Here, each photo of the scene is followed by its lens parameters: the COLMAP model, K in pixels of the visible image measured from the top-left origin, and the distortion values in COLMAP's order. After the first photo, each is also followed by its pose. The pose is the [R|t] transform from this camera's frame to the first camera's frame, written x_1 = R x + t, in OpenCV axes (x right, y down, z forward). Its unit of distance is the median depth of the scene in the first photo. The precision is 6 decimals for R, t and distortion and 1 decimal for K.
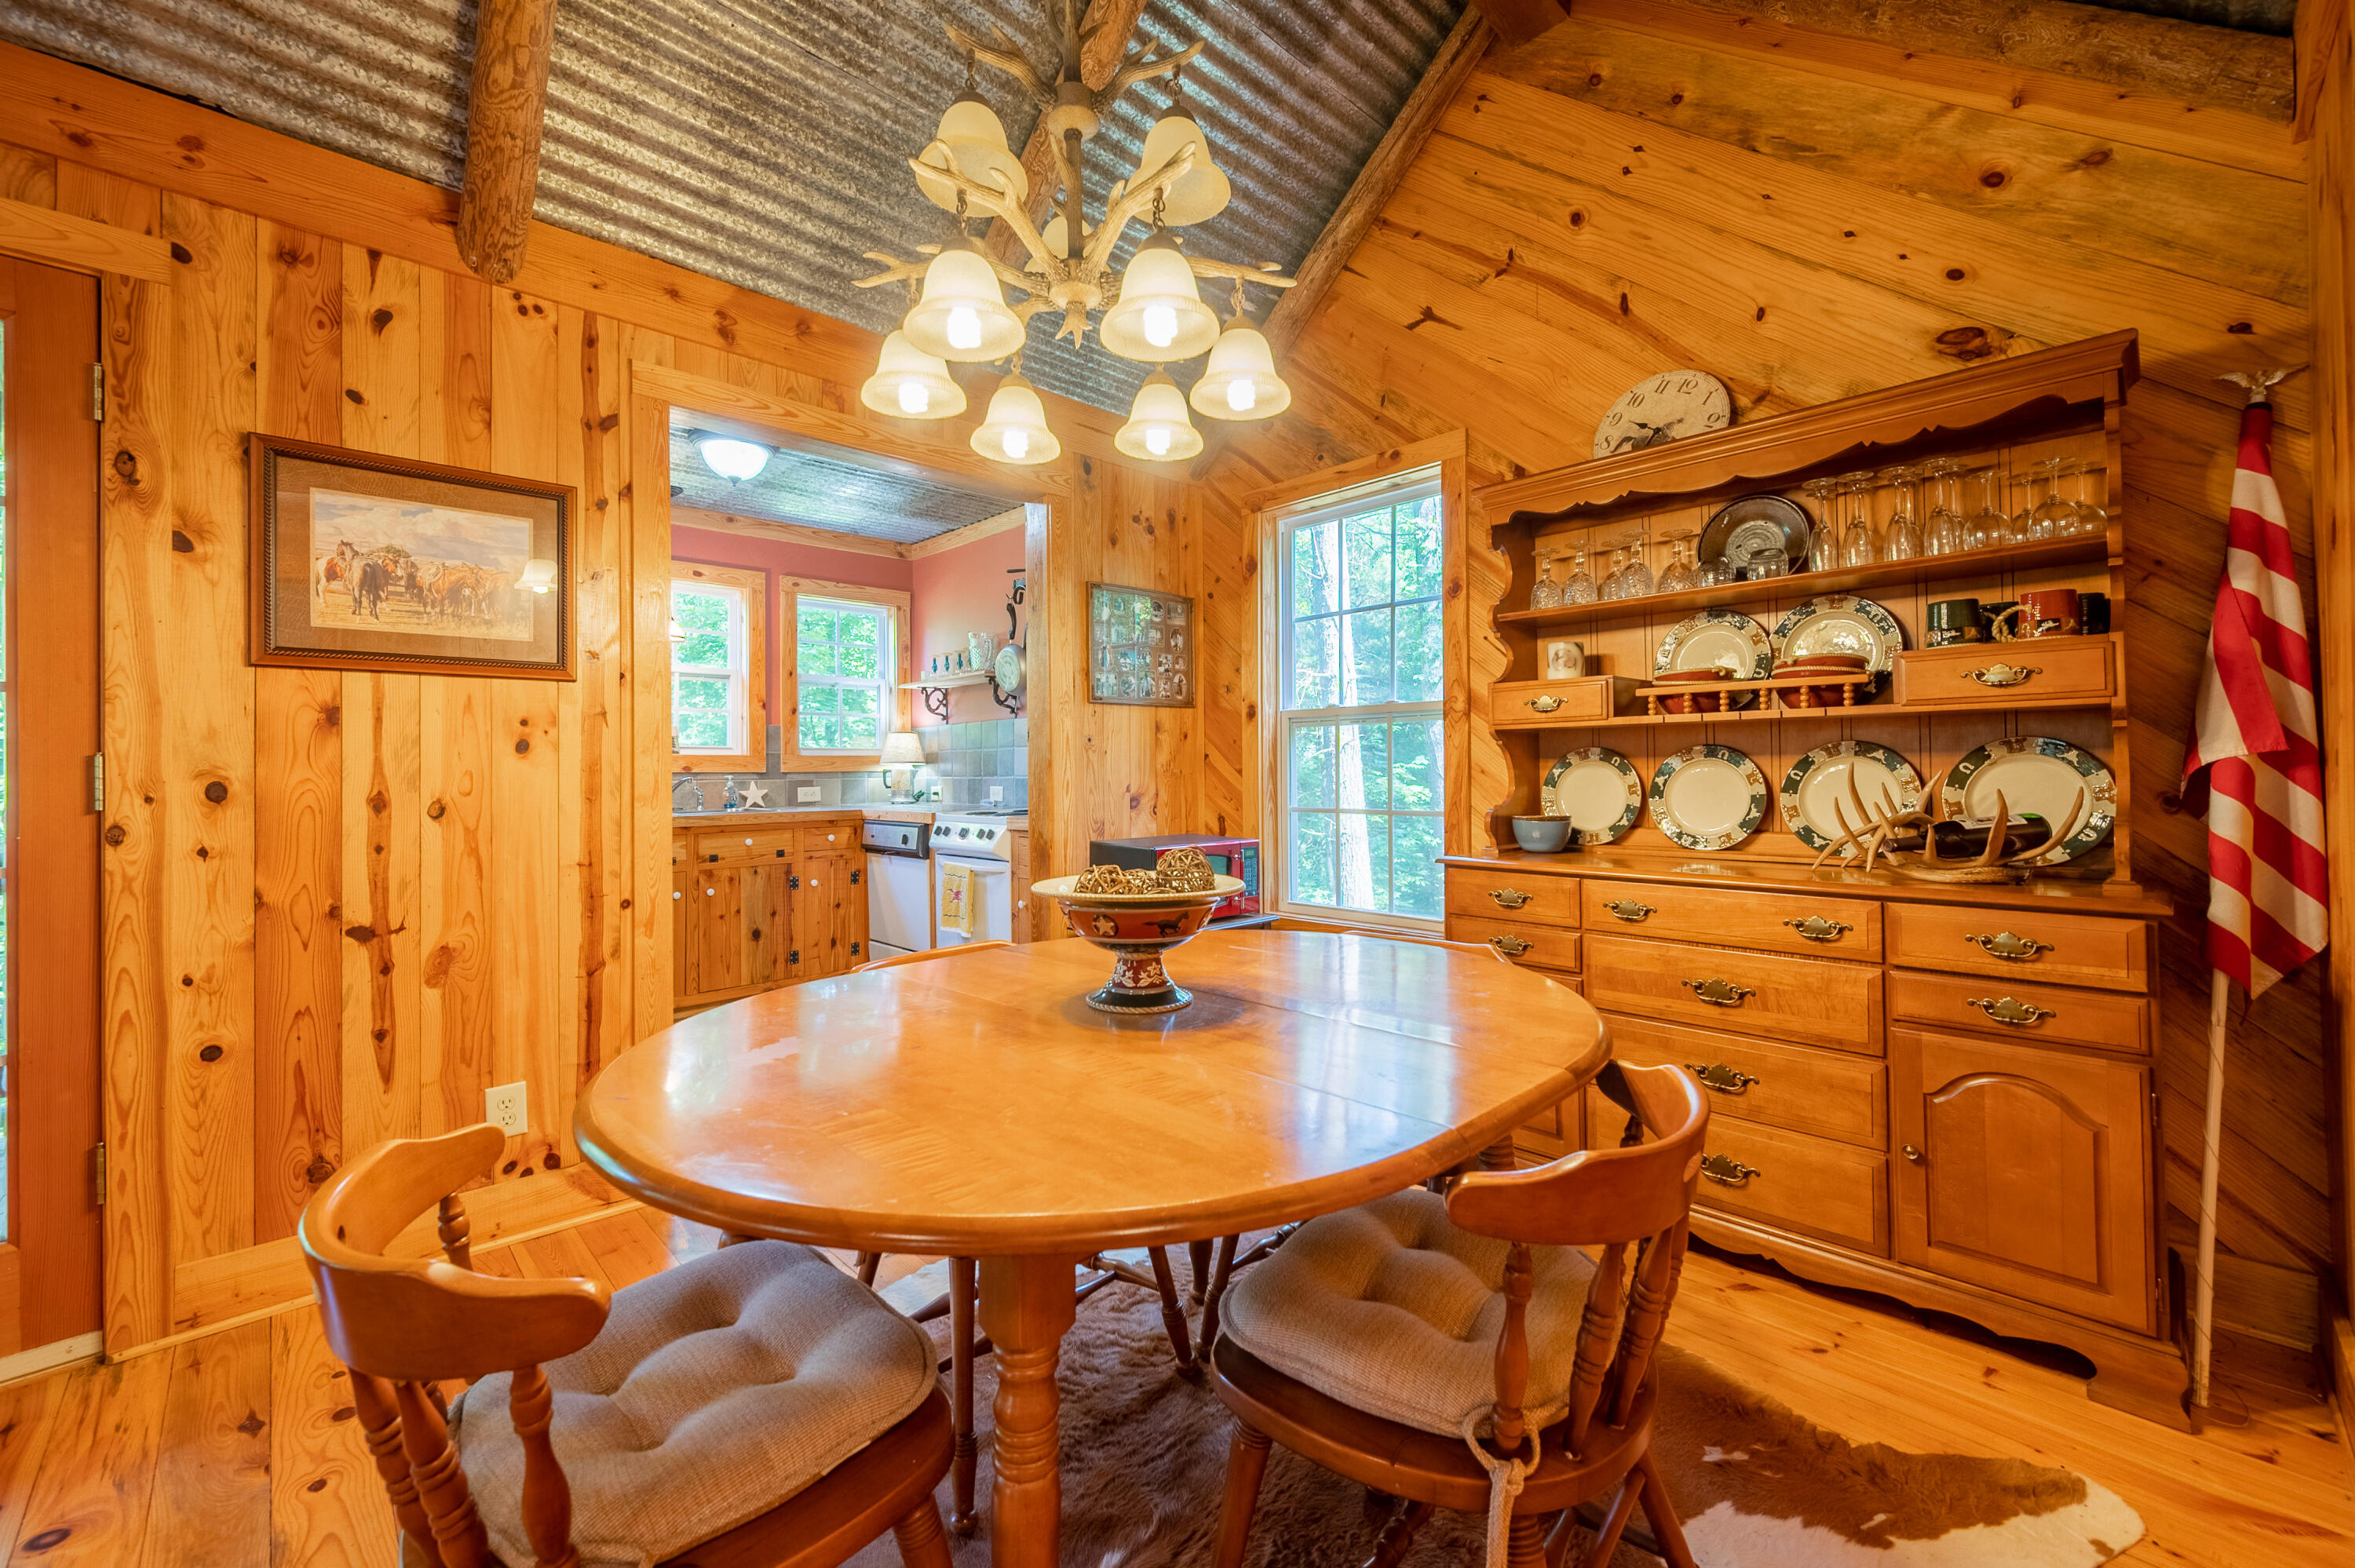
lens RADIAL K [[944.3, 0, 1168.2], [0, 944.3, 750.3], [0, 0, 1]] dist [0.000292, 0.000089]
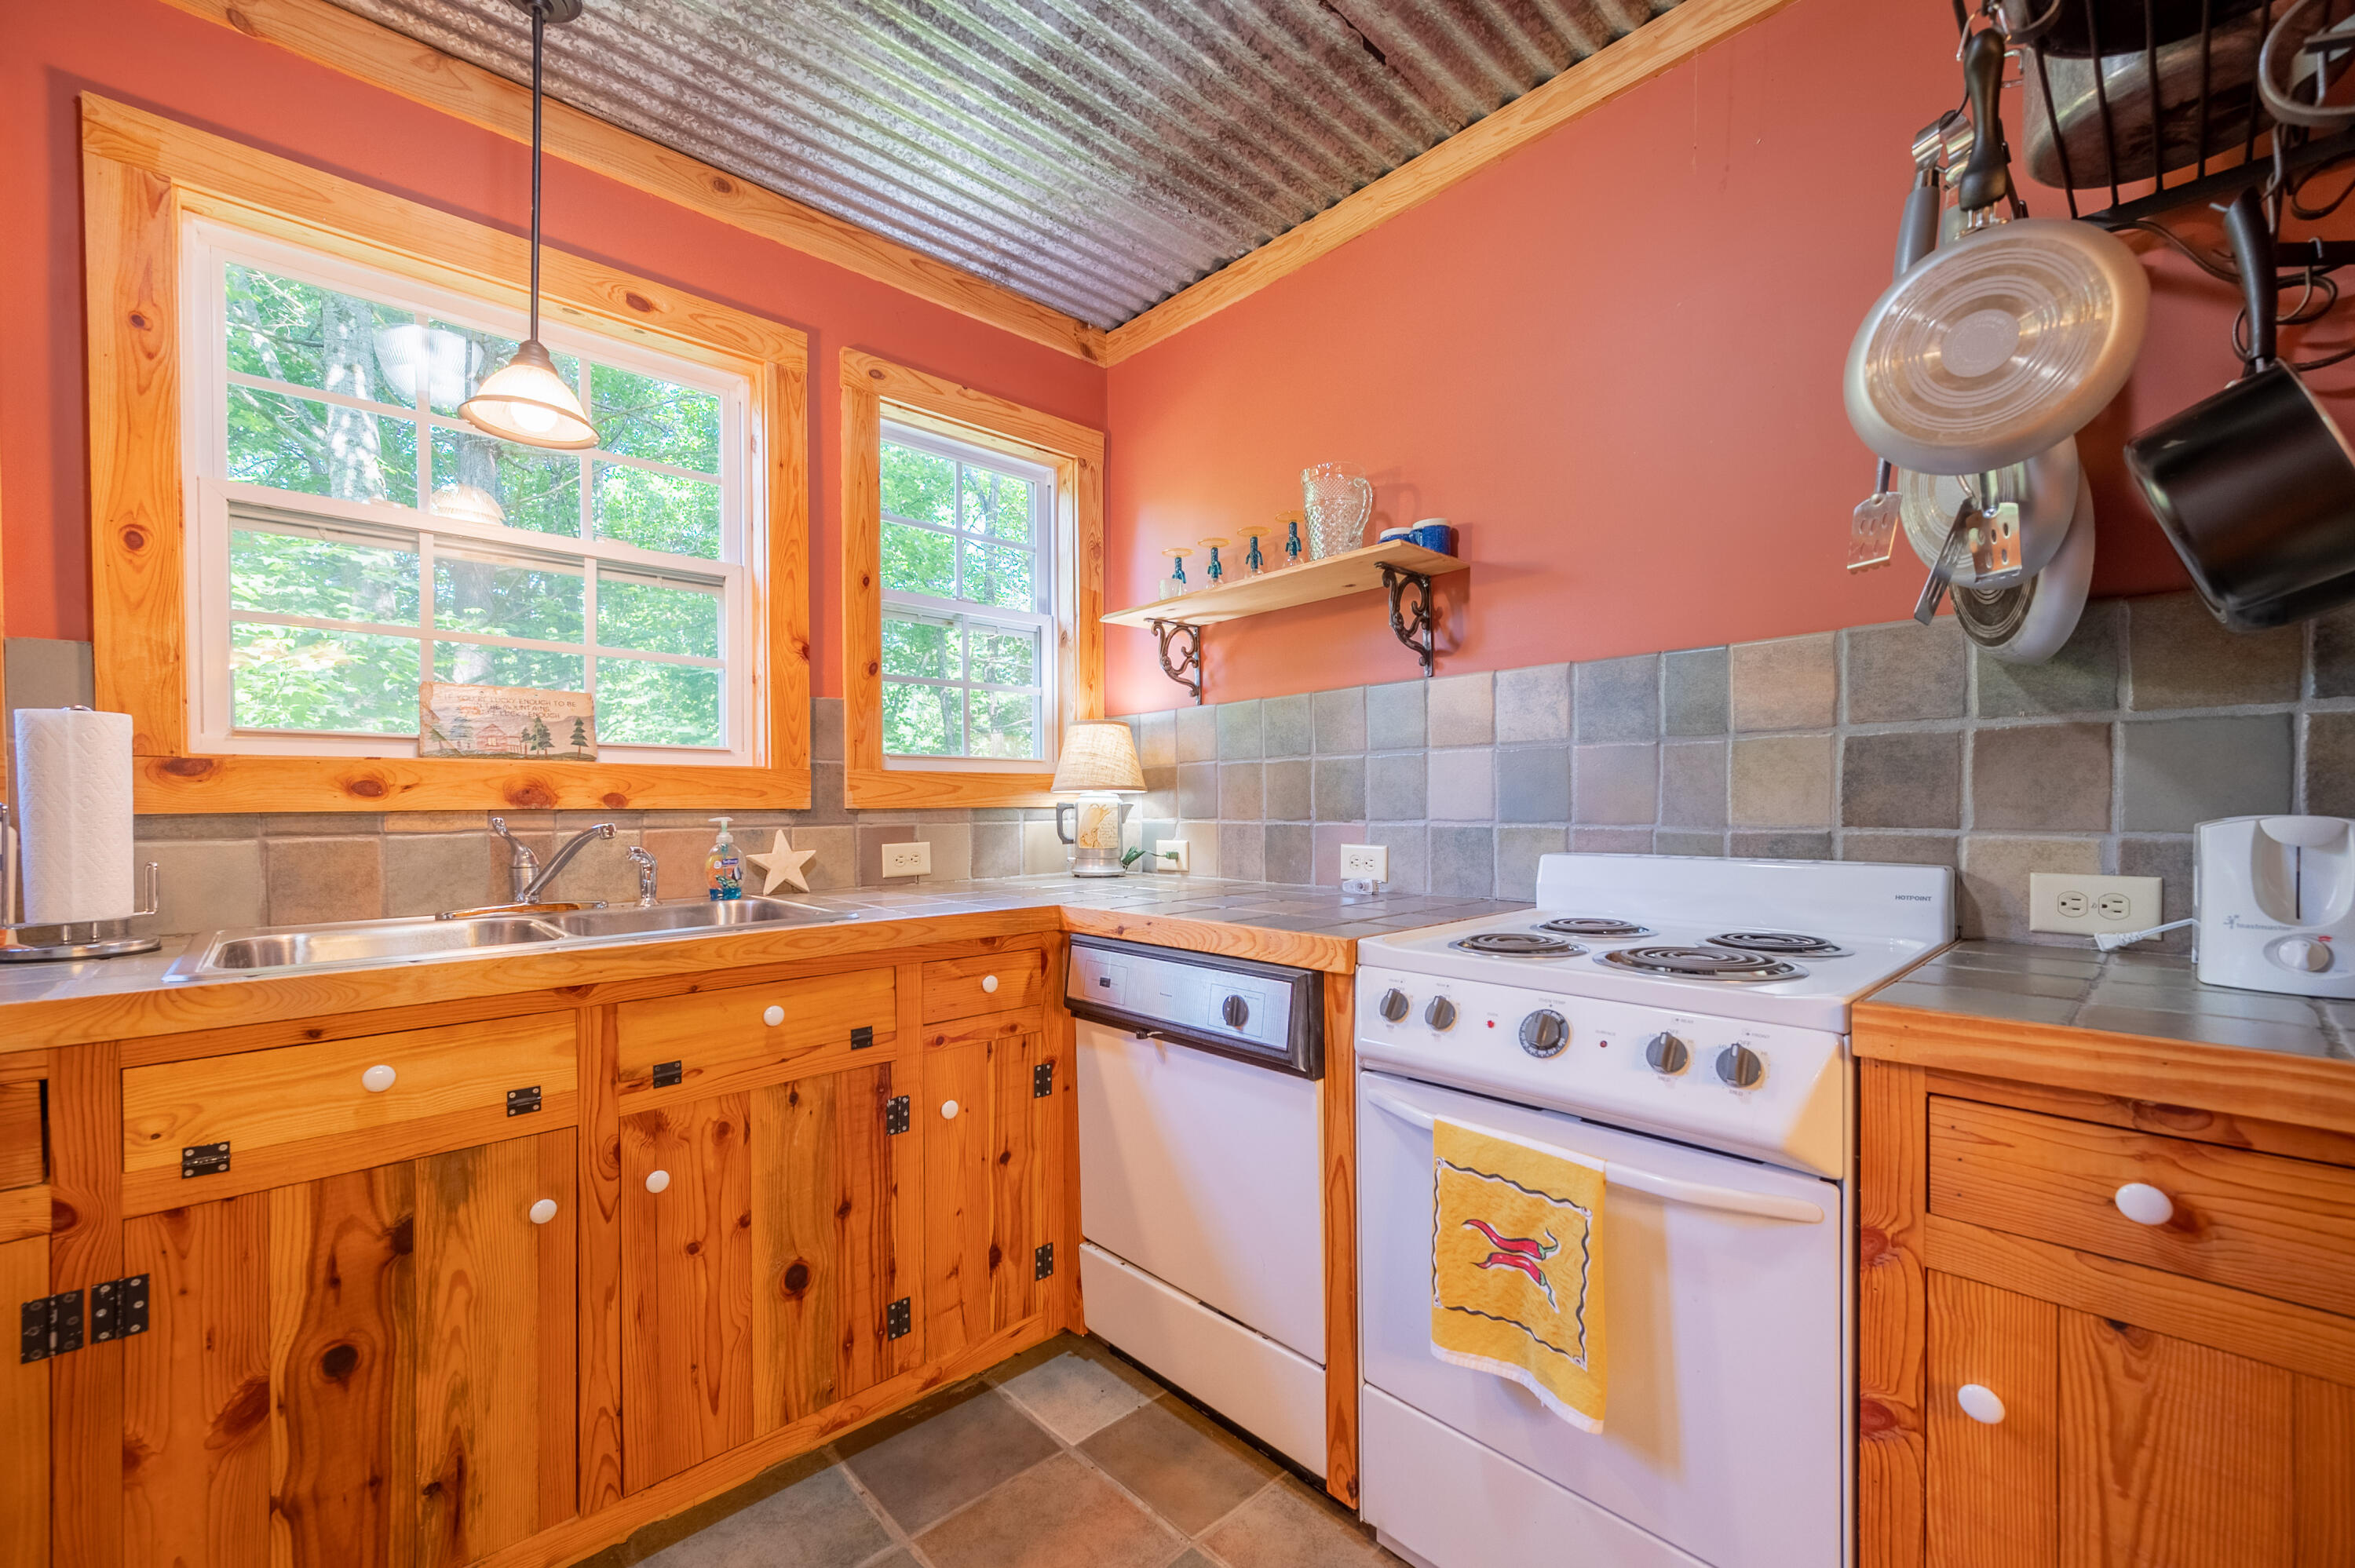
lens RADIAL K [[944.3, 0, 1176.8], [0, 944.3, 800.3], [0, 0, 1]] dist [0.000292, 0.000089]
pose [[0.999973, 0.003707, -0.006308, -0.278926], [-0.003590, 0.999823, 0.018445, 0.011978], [0.006376, -0.018422, 0.999810, 0.621914]]
